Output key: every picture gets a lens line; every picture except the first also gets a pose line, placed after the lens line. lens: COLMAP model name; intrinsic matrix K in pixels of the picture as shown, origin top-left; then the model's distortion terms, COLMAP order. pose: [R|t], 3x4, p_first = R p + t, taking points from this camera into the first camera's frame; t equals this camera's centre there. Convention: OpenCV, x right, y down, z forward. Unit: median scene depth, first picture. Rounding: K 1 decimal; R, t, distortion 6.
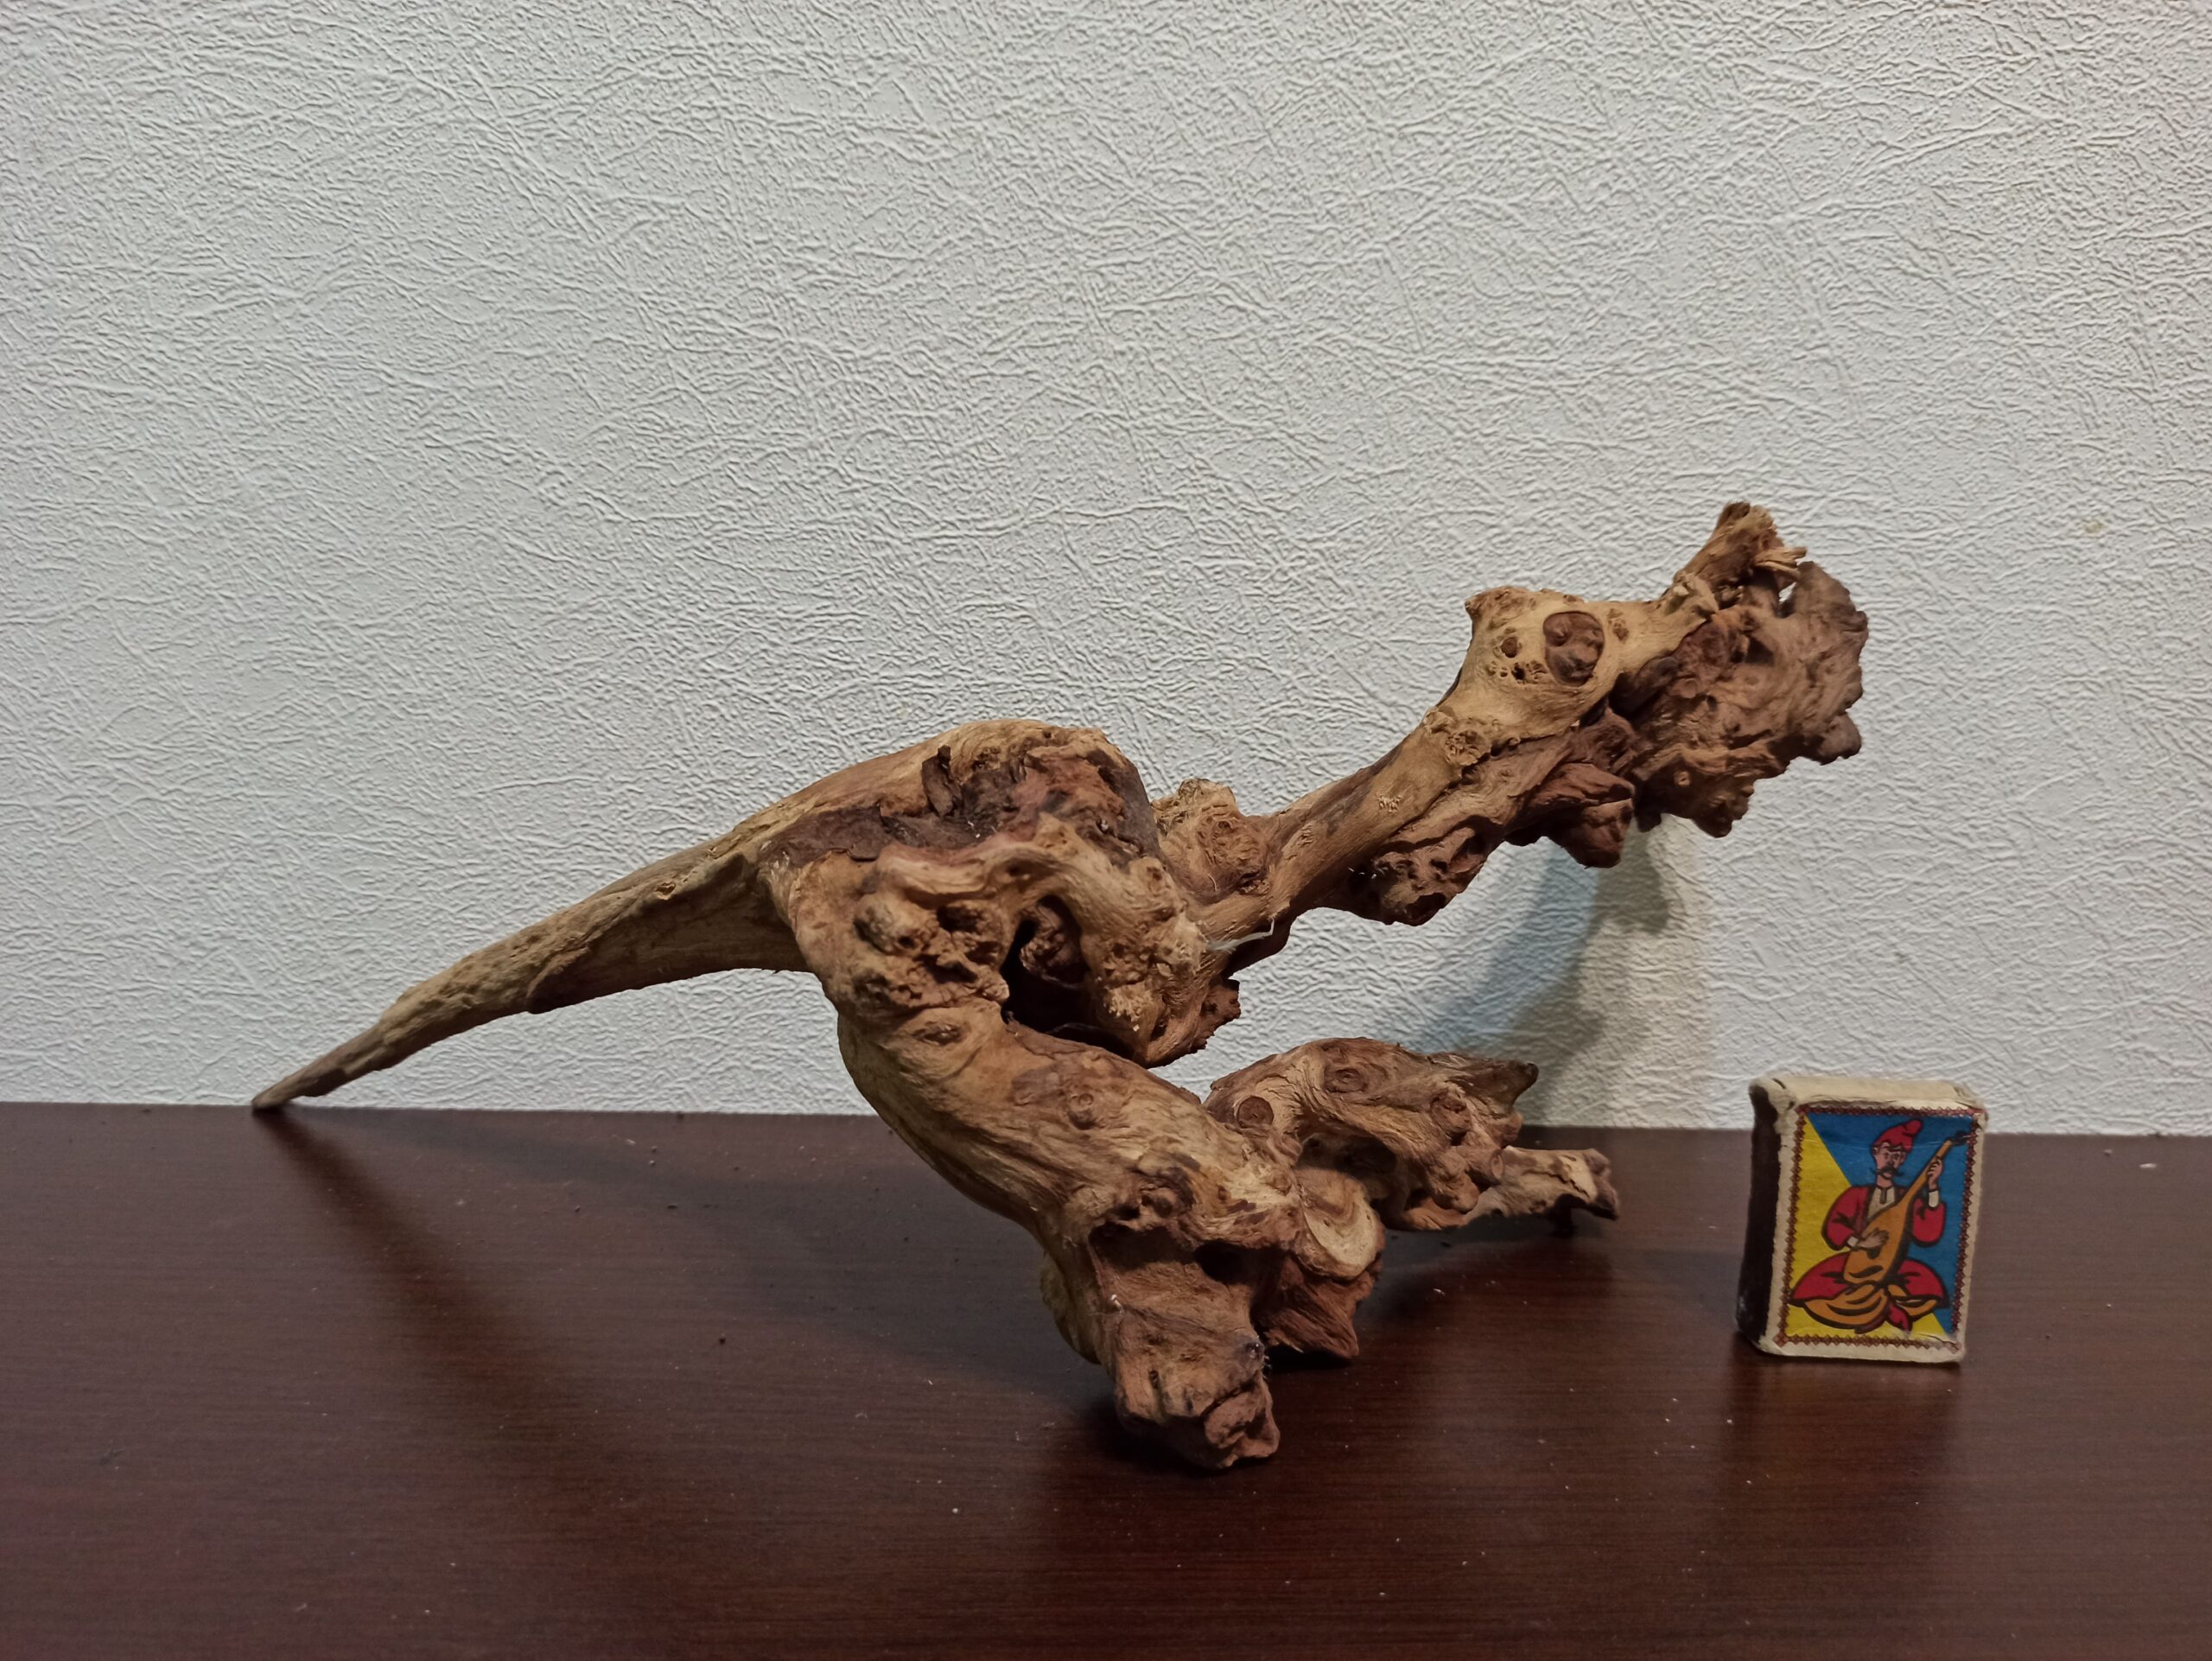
lens RADIAL K [[1675.9, 0, 1102.0], [0, 1675.9, 832.9], [0, 0, 1]] dist [0.021650, -0.044528]
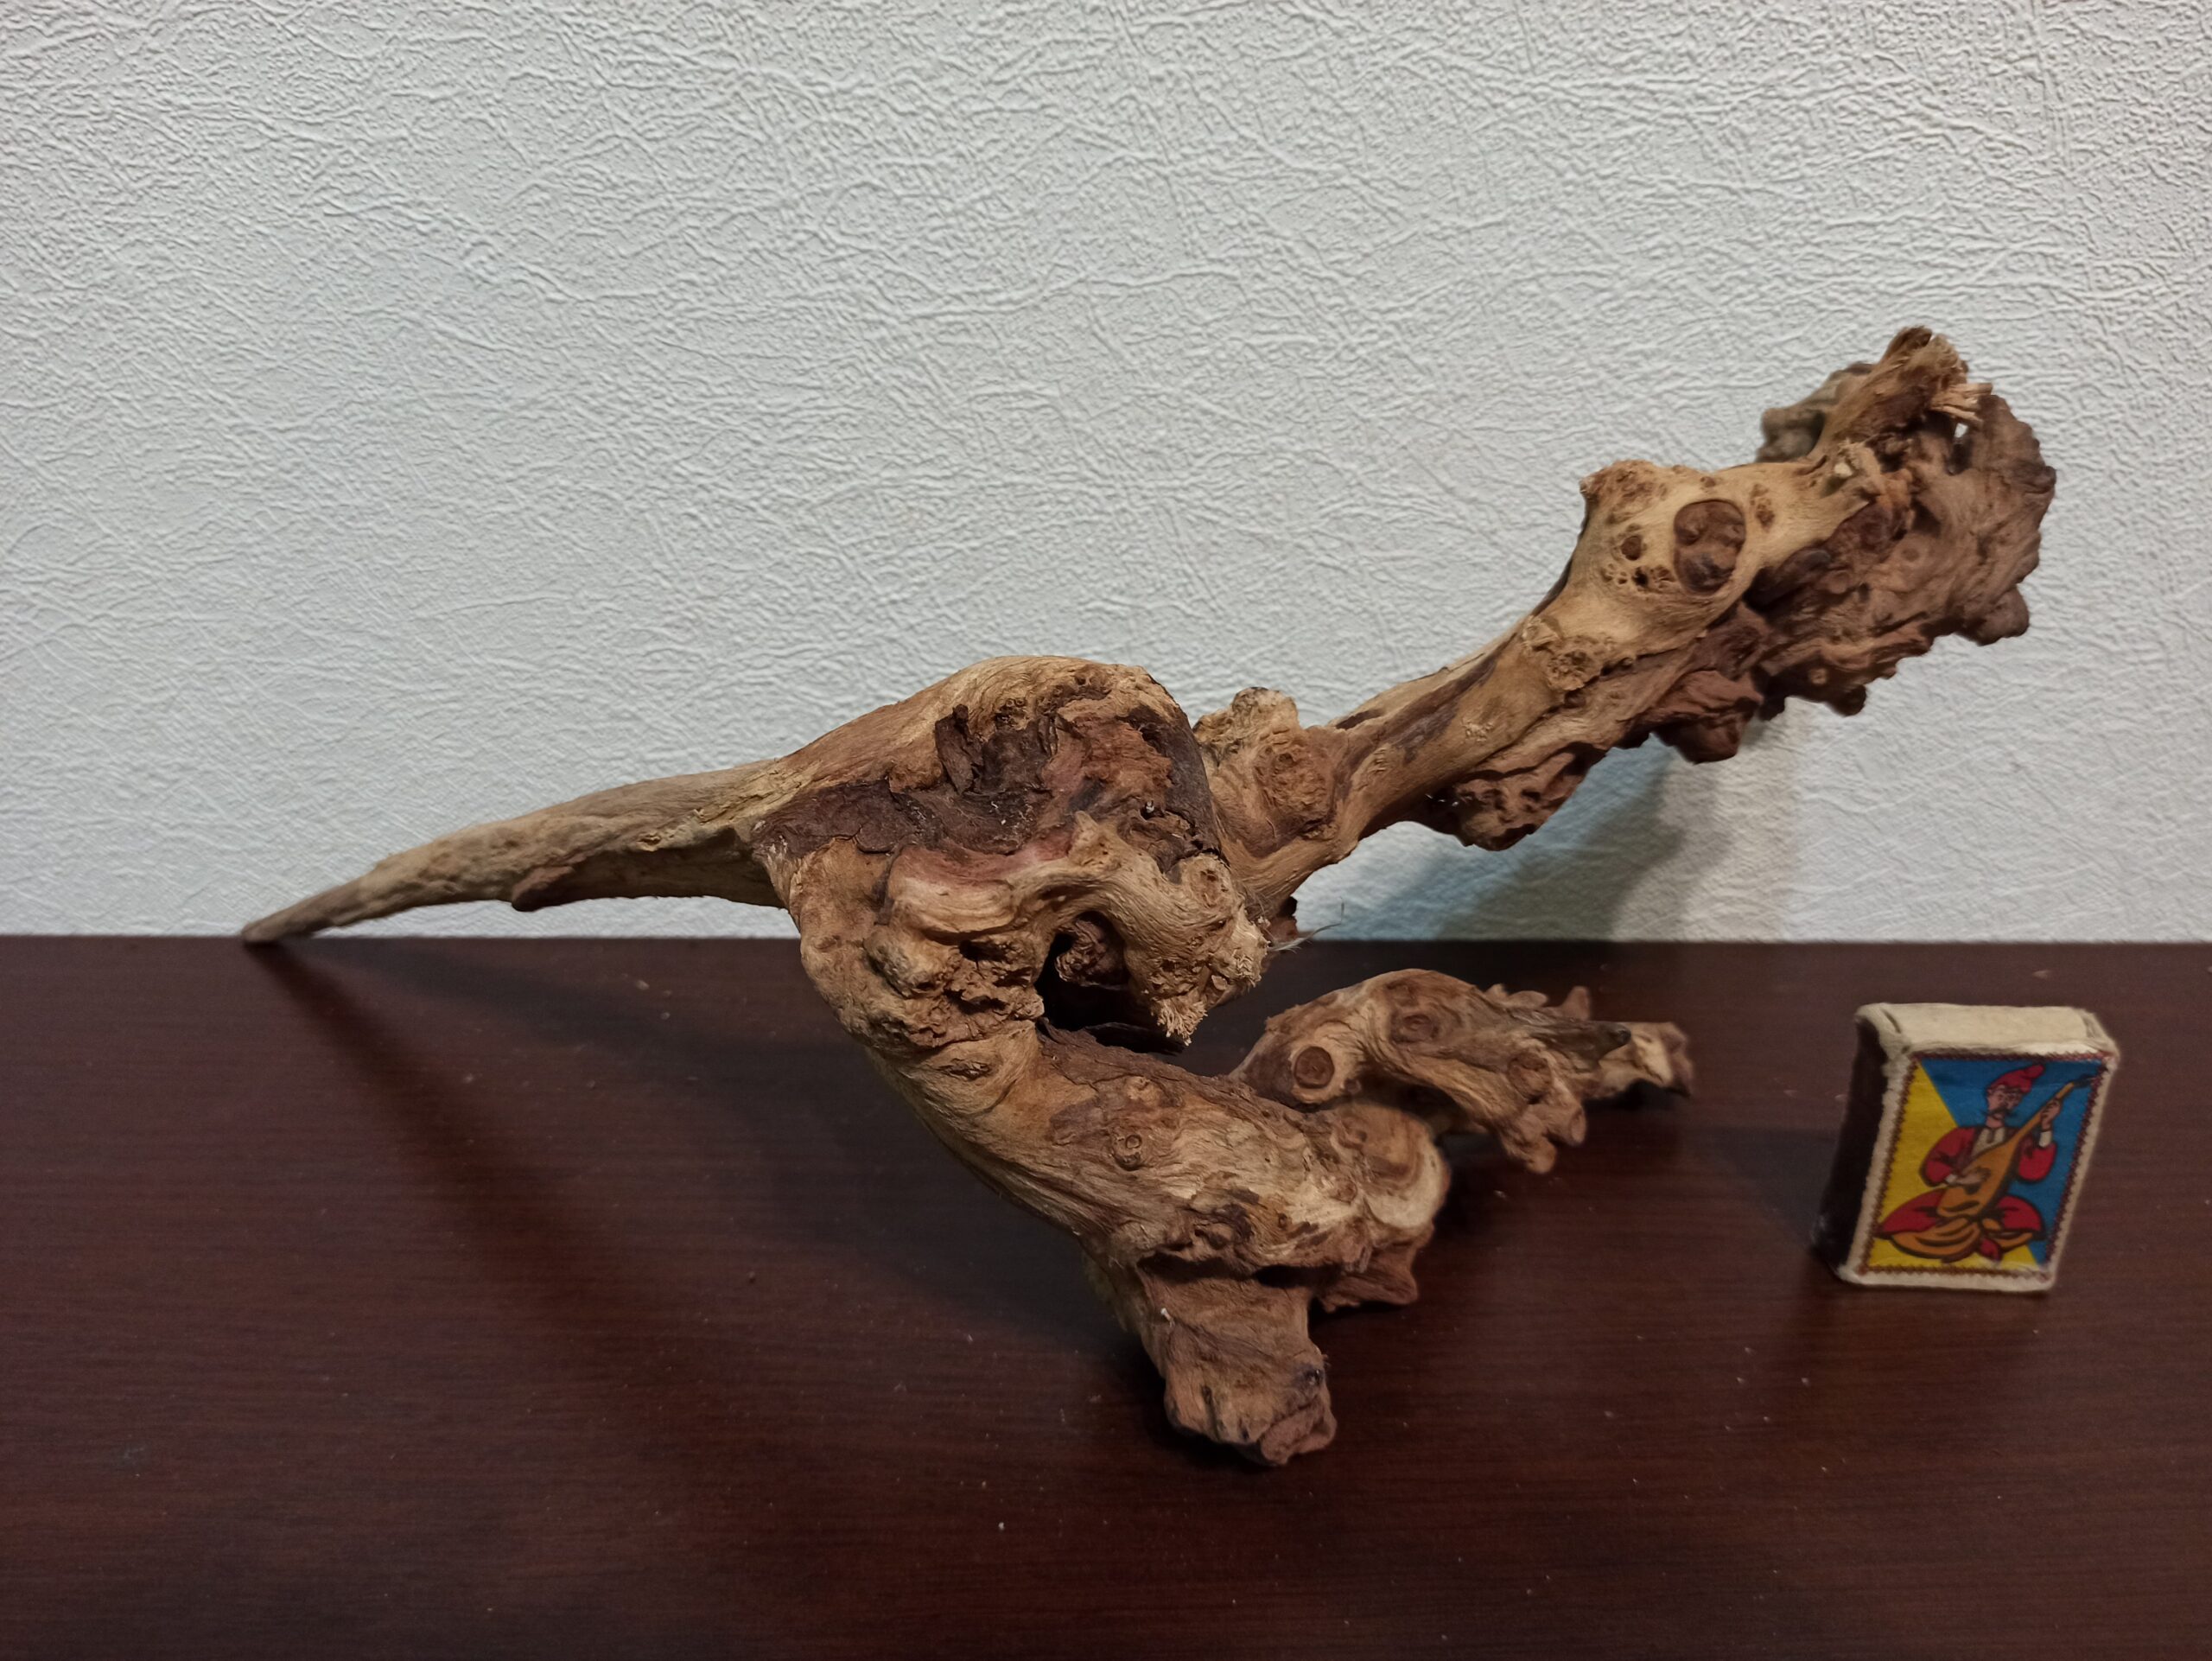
lens RADIAL K [[1675.9, 0, 1102.3], [0, 1675.9, 838.9], [0, 0, 1]] dist [0.021650, -0.044528]
pose [[0.999851, -0.009637, -0.014312, -0.007568], [0.013250, 0.960153, 0.279159, -0.159756], [0.011052, -0.279307, 0.960138, 0.118568]]
